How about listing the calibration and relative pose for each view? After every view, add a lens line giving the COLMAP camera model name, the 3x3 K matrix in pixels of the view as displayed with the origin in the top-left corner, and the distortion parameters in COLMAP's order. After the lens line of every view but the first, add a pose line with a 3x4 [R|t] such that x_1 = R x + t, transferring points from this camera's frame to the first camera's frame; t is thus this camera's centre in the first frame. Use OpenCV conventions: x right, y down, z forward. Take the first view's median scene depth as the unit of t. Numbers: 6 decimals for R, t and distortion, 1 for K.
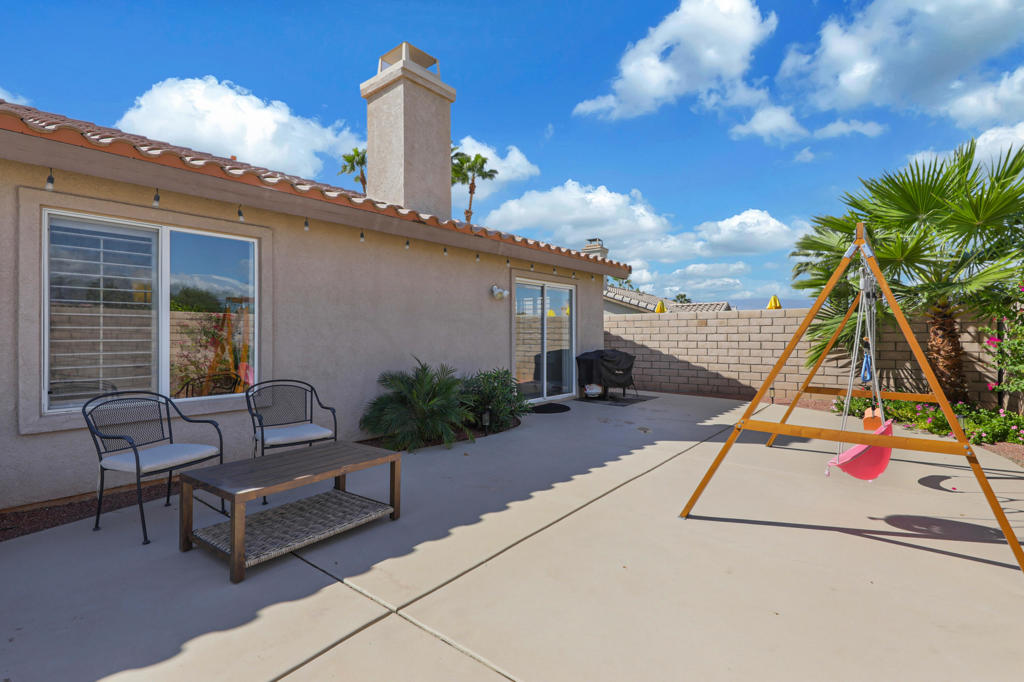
lens RADIAL K [[497.3, 0, 512.5], [0, 497.3, 339.9], [0, 0, 1]] dist [-0.001988, -0.000164]
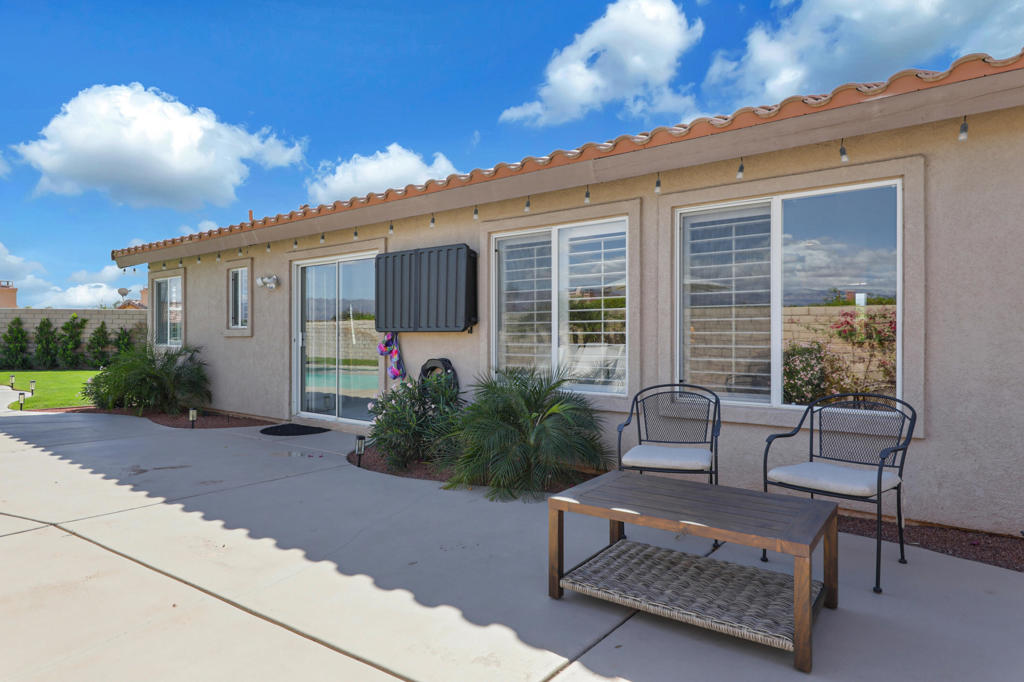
lens RADIAL K [[609.2, 0, 512.5], [0, 609.2, 335.5], [0, 0, 1]] dist [0.006646, 0.000179]
pose [[0.004182, -0.001415, -0.999990, 0.371221], [-0.011218, 0.999936, -0.001462, 0.013771], [0.999928, 0.011224, 0.004166, 0.631230]]
